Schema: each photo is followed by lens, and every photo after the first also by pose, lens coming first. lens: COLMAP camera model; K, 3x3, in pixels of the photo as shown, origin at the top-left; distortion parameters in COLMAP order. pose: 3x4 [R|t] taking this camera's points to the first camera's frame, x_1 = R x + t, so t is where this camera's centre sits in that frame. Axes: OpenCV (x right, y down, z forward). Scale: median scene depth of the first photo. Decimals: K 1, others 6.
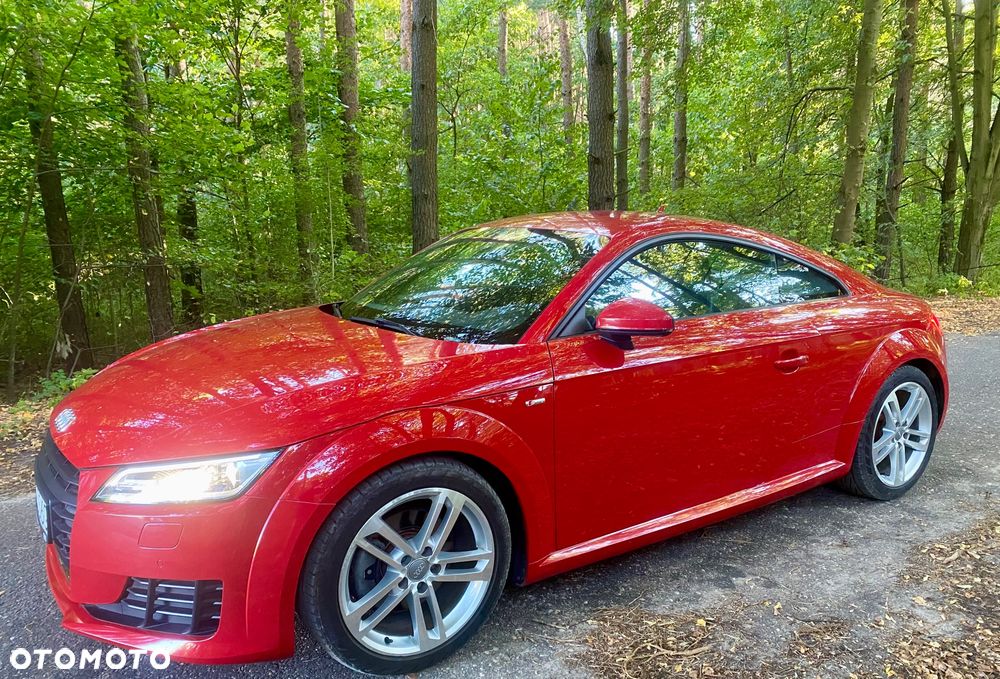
lens RADIAL K [[735.1, 0, 475.8], [0, 735.1, 350.5], [0, 0, 1]] dist [0.003674, -0.002192]
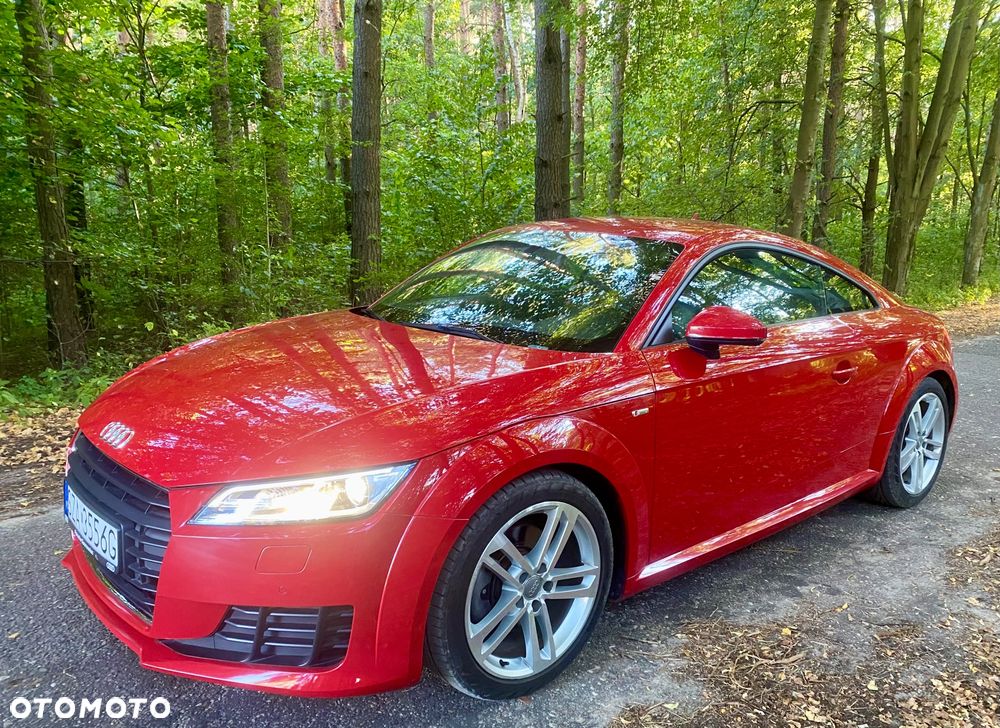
lens RADIAL K [[782.4, 0, 510.0], [0, 782.4, 370.0], [0, 0, 1]] dist [0.000943, -0.002311]
pose [[0.988637, 0.004581, 0.150250, -0.219720], [-0.005988, 0.999942, 0.008916, 0.006012], [-0.150200, -0.009715, 0.988608, 0.004349]]
